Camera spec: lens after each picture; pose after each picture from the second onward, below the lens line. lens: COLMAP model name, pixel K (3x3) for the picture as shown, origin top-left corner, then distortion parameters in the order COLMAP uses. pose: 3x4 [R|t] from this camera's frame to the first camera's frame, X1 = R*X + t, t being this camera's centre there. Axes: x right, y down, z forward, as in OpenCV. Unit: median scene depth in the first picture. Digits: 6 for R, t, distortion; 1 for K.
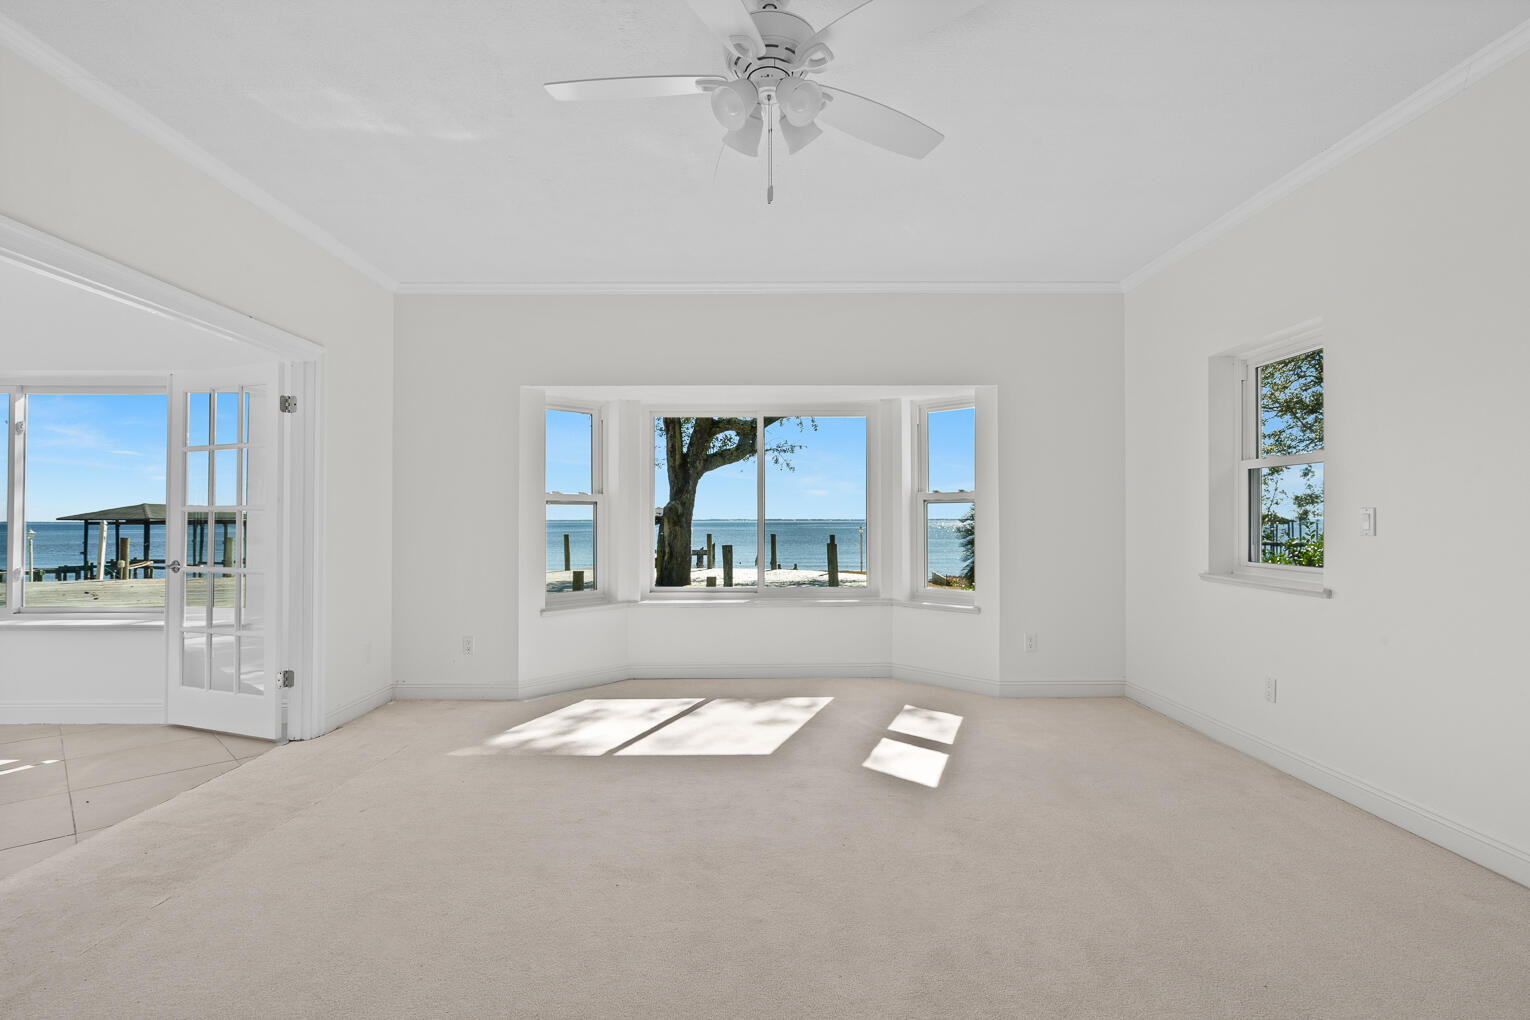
lens RADIAL K [[714.1, 0, 761.2], [0, 714.1, 519.2], [0, 0, 1]] dist [-0.009244, 0.003391]
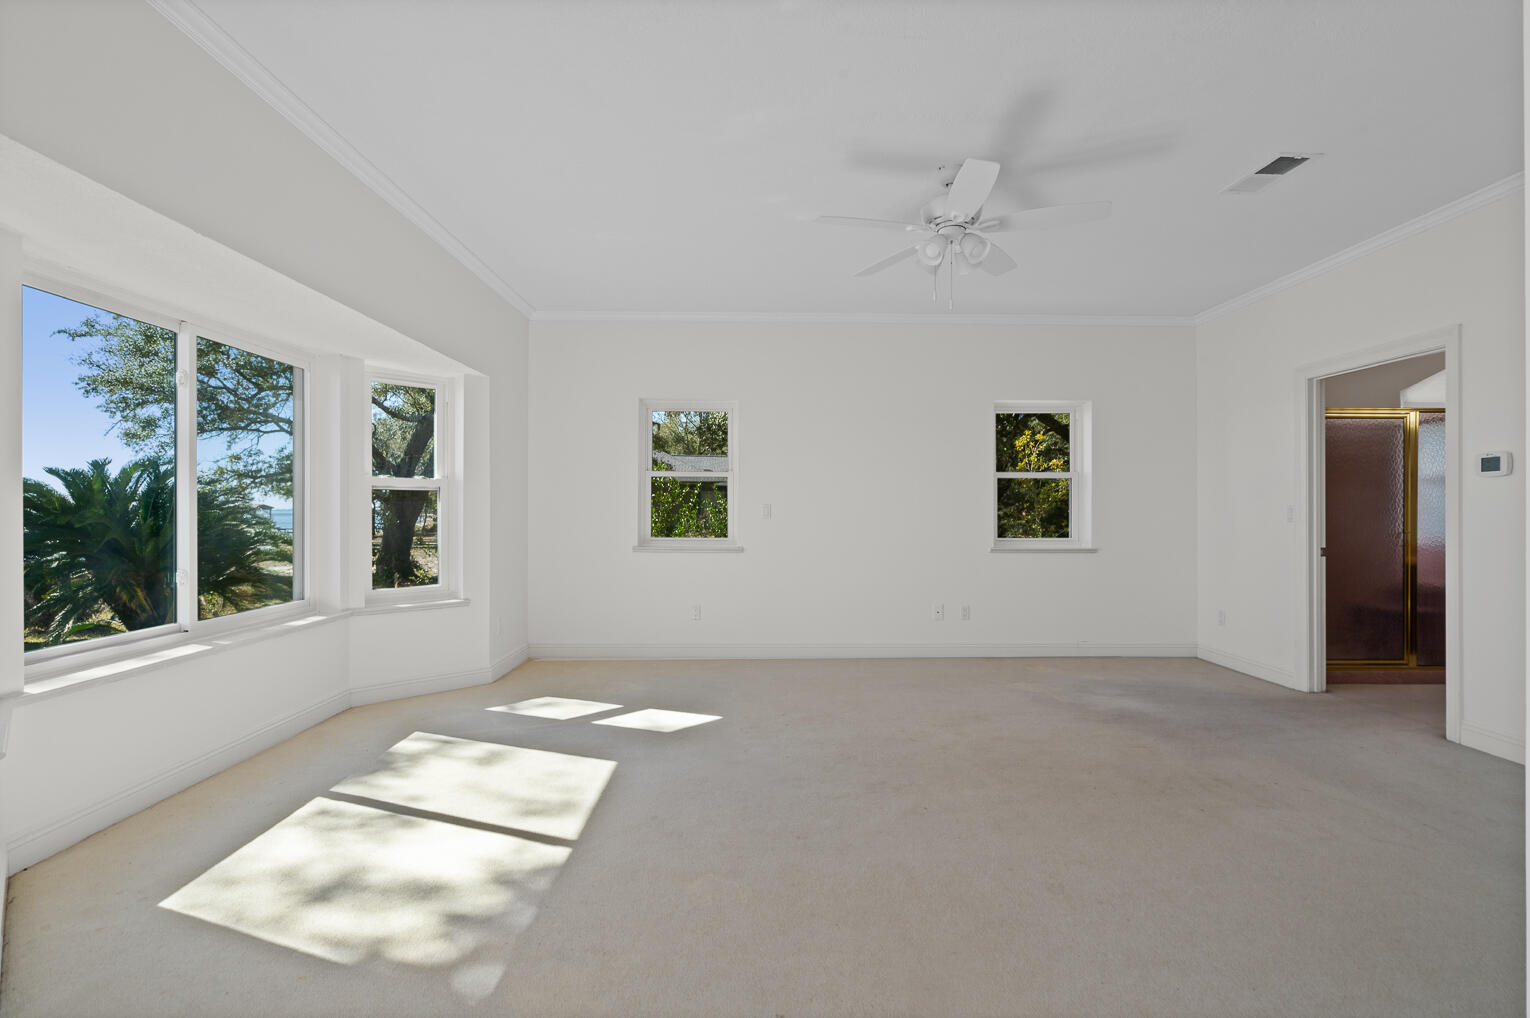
lens RADIAL K [[714.1, 0, 757.3], [0, 714.1, 513.3], [0, 0, 1]] dist [-0.009244, 0.003391]
pose [[0.009547, -0.008068, 0.999922, -0.864477], [-0.004831, 0.999955, 0.008114, -0.004793], [-0.999943, -0.004908, 0.009507, 0.763887]]
